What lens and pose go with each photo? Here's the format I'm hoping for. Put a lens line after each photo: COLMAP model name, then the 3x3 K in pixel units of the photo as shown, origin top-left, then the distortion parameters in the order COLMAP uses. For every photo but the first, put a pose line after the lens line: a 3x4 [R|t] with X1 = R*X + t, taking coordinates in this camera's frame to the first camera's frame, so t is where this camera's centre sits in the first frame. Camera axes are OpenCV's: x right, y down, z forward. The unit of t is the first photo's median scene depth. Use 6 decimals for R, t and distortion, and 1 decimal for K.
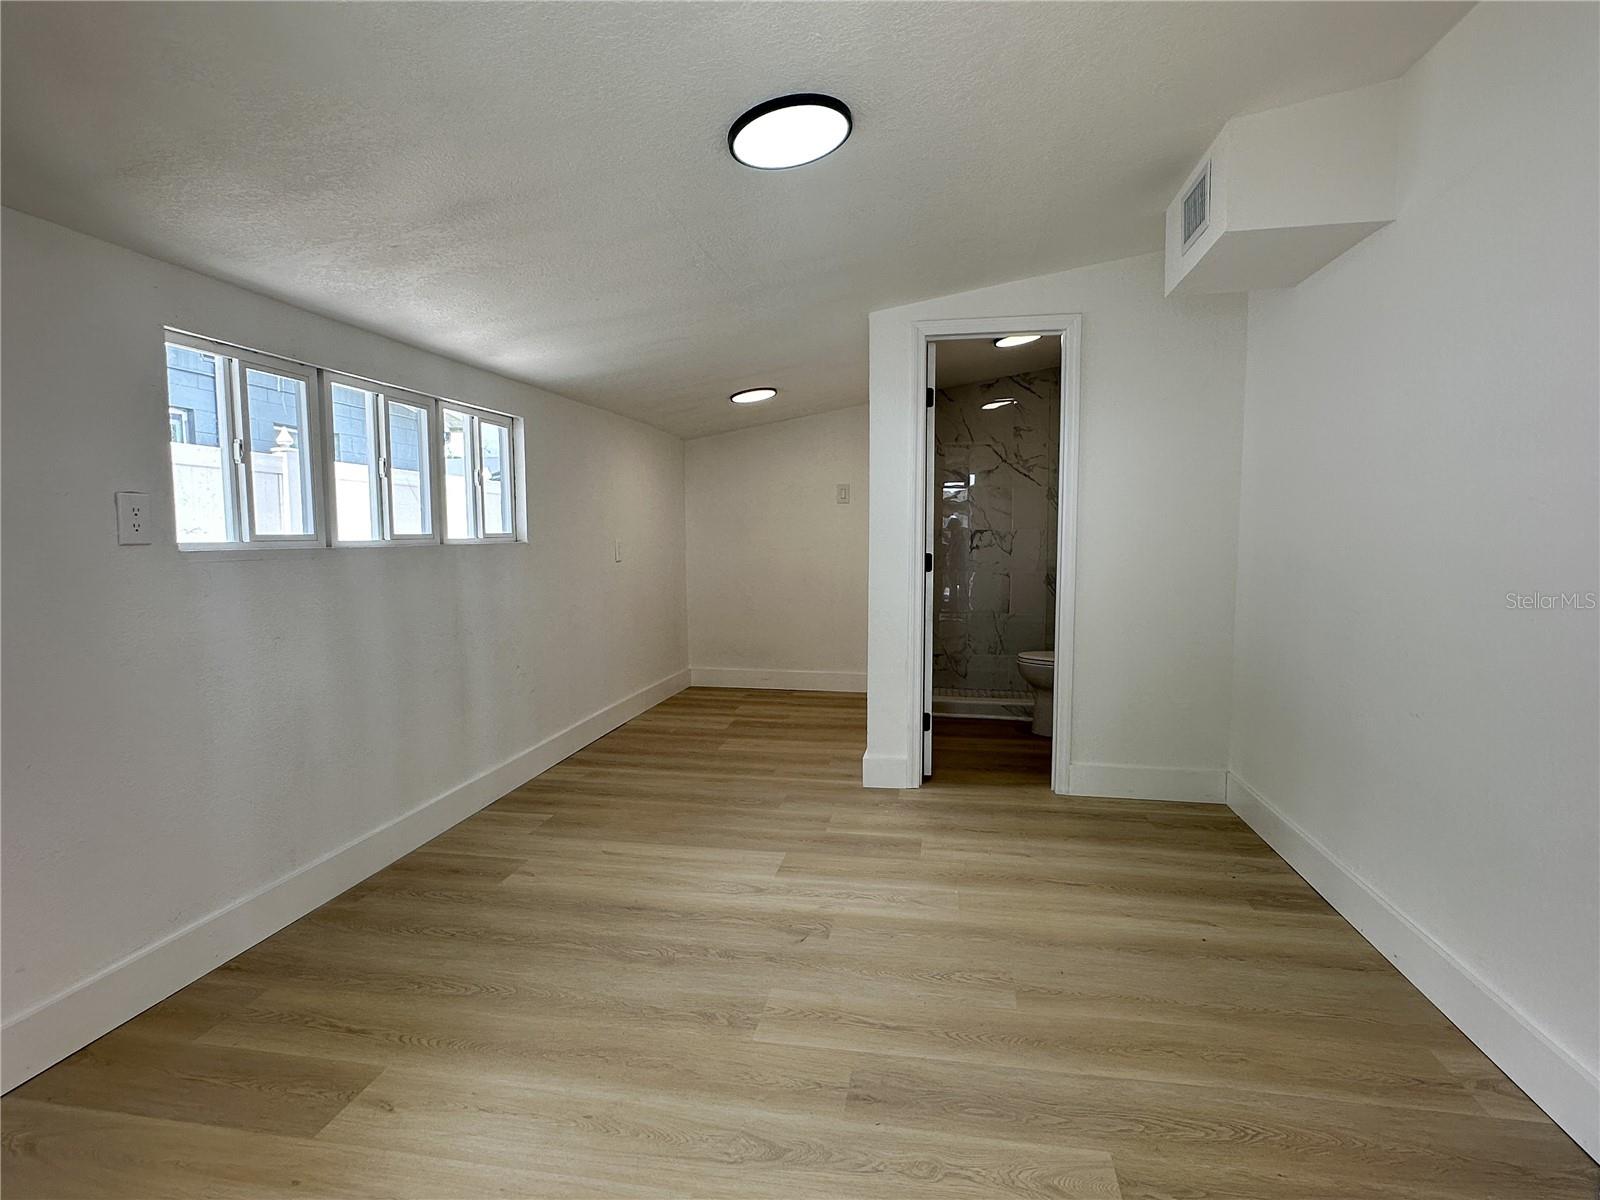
lens RADIAL K [[834.3, 0, 800.0], [0, 834.3, 600.0], [0, 0, 1]] dist [-0.000650, 0.000362]
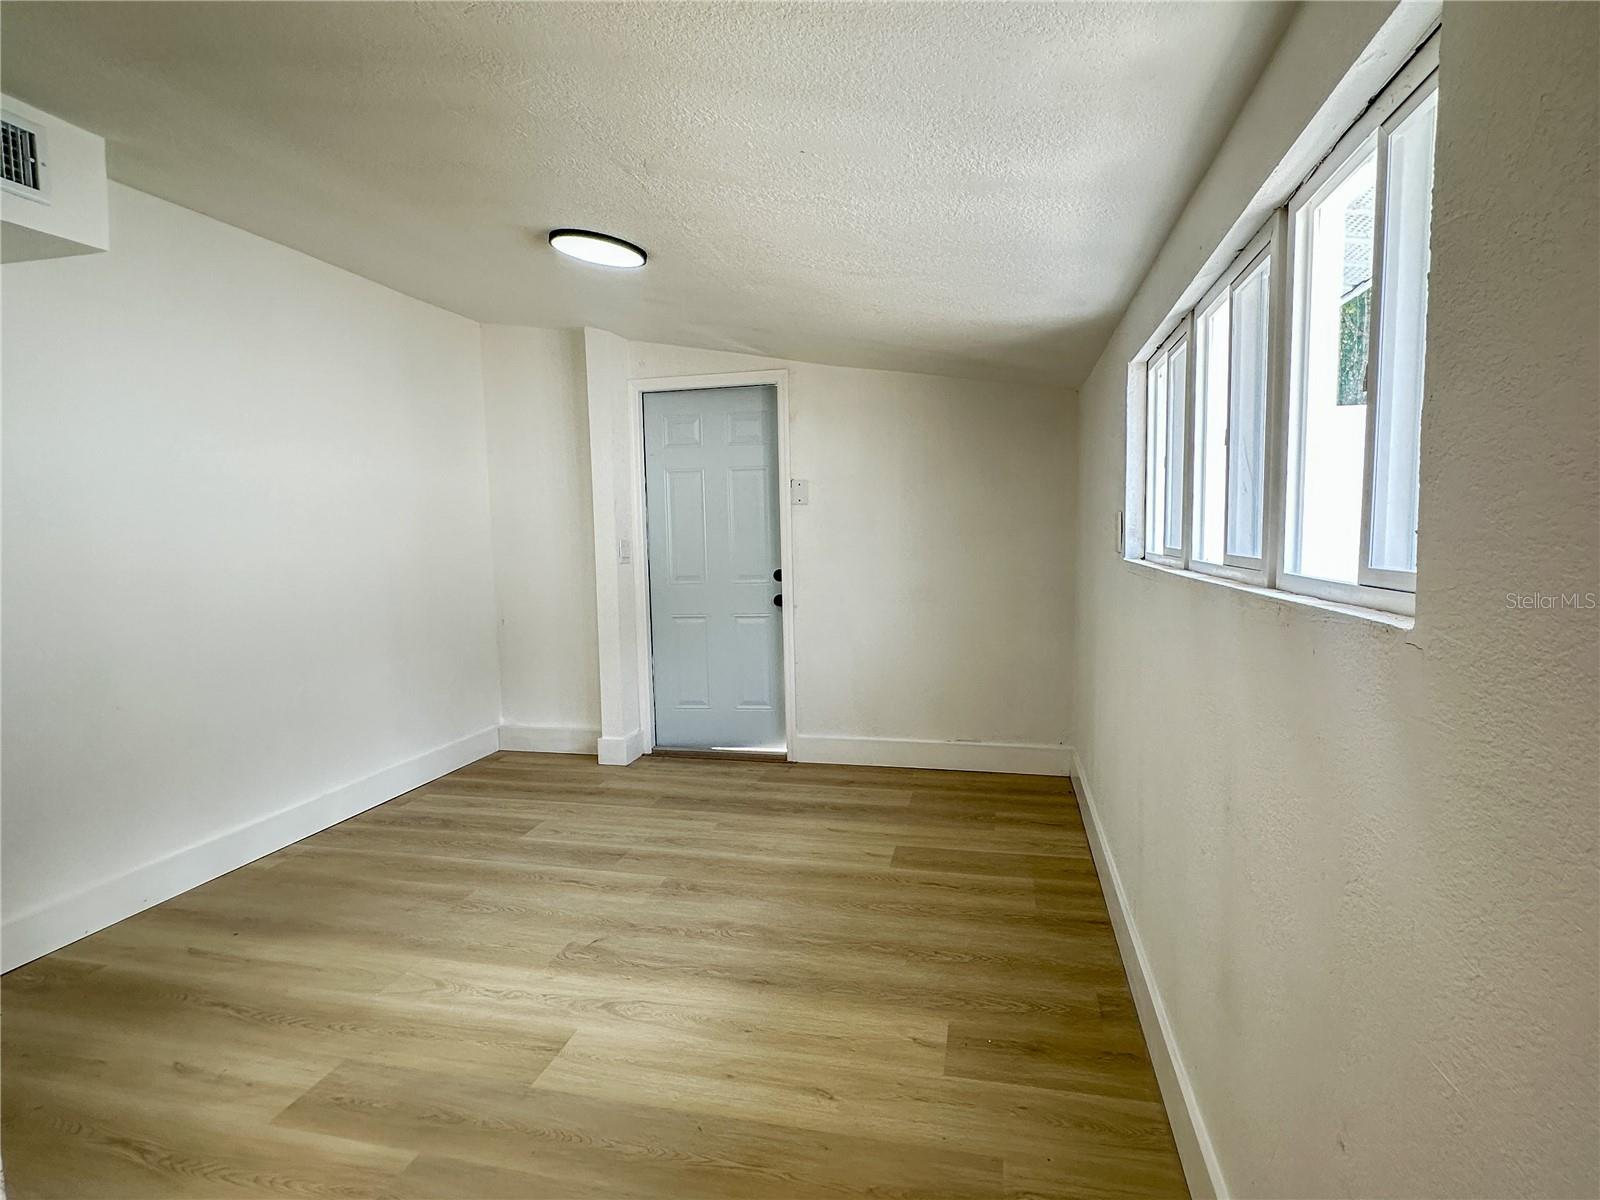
lens RADIAL K [[834.3, 0, 800.0], [0, 834.3, 600.0], [0, 0, 1]] dist [-0.000650, 0.000362]
pose [[-0.997970, 0.016202, 0.061590, -0.329599], [0.026227, 0.985838, 0.165634, -0.186223], [-0.058034, 0.166913, -0.984262, 1.963841]]
